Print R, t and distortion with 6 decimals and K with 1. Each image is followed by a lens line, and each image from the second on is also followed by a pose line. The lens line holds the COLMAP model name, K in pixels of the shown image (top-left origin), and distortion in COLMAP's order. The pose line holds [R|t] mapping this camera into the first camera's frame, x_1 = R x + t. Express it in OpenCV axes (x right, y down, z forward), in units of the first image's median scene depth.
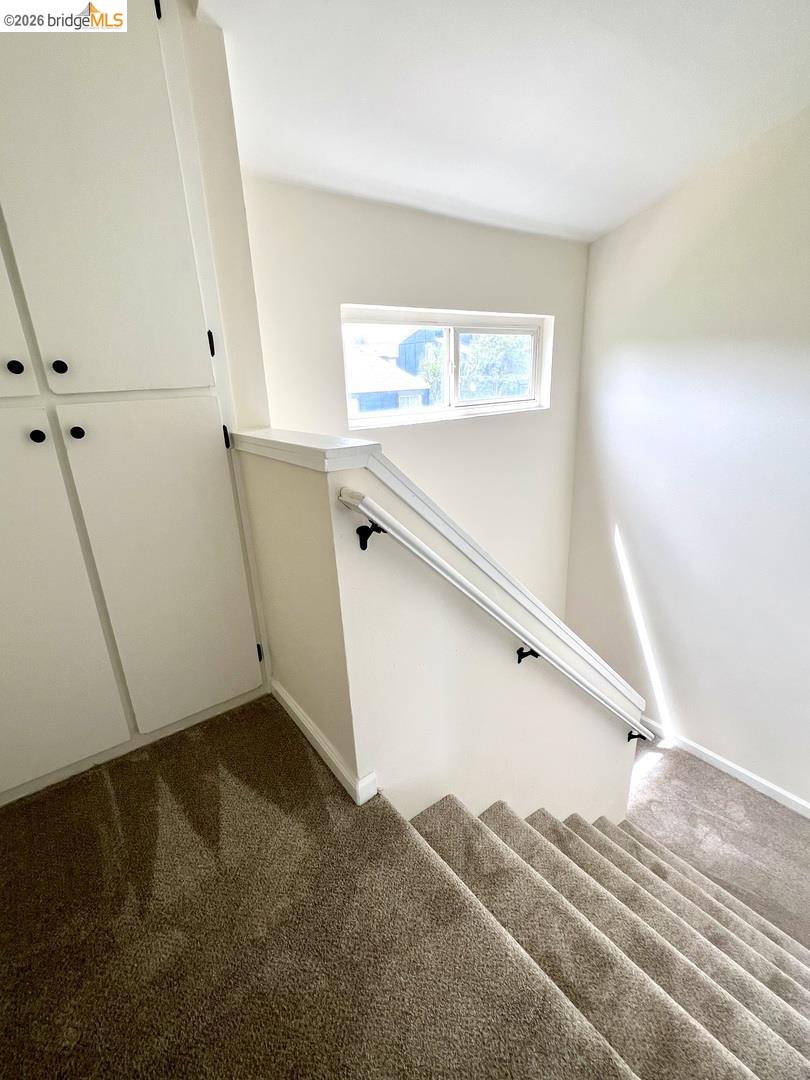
lens RADIAL K [[477.1, 0, 409.2], [0, 477.1, 535.5], [0, 0, 1]] dist [0.001814, -0.000028]
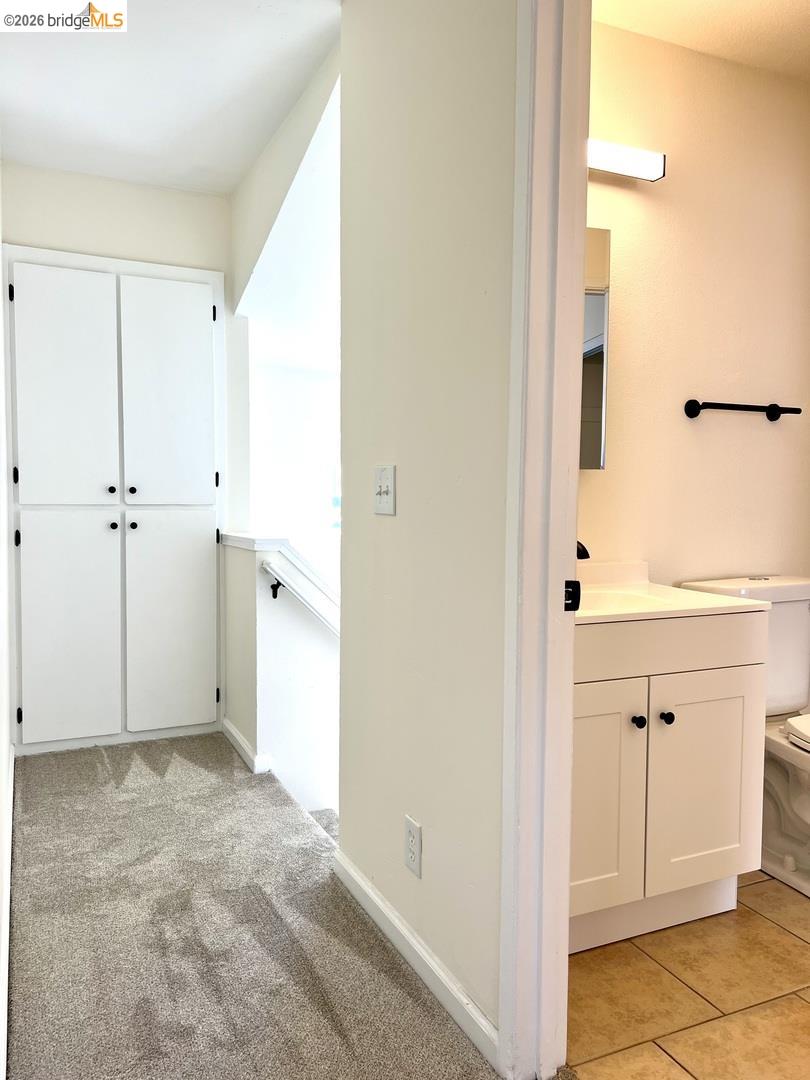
lens RADIAL K [[815.8, 0, 409.6], [0, 815.8, 551.9], [0, 0, 1]] dist [0.086909, -0.088253]
pose [[0.975867, 0.057471, -0.210668, 0.931785], [-0.109251, 0.963818, -0.243144, 0.498971], [0.189072, 0.260292, 0.946837, -1.637783]]
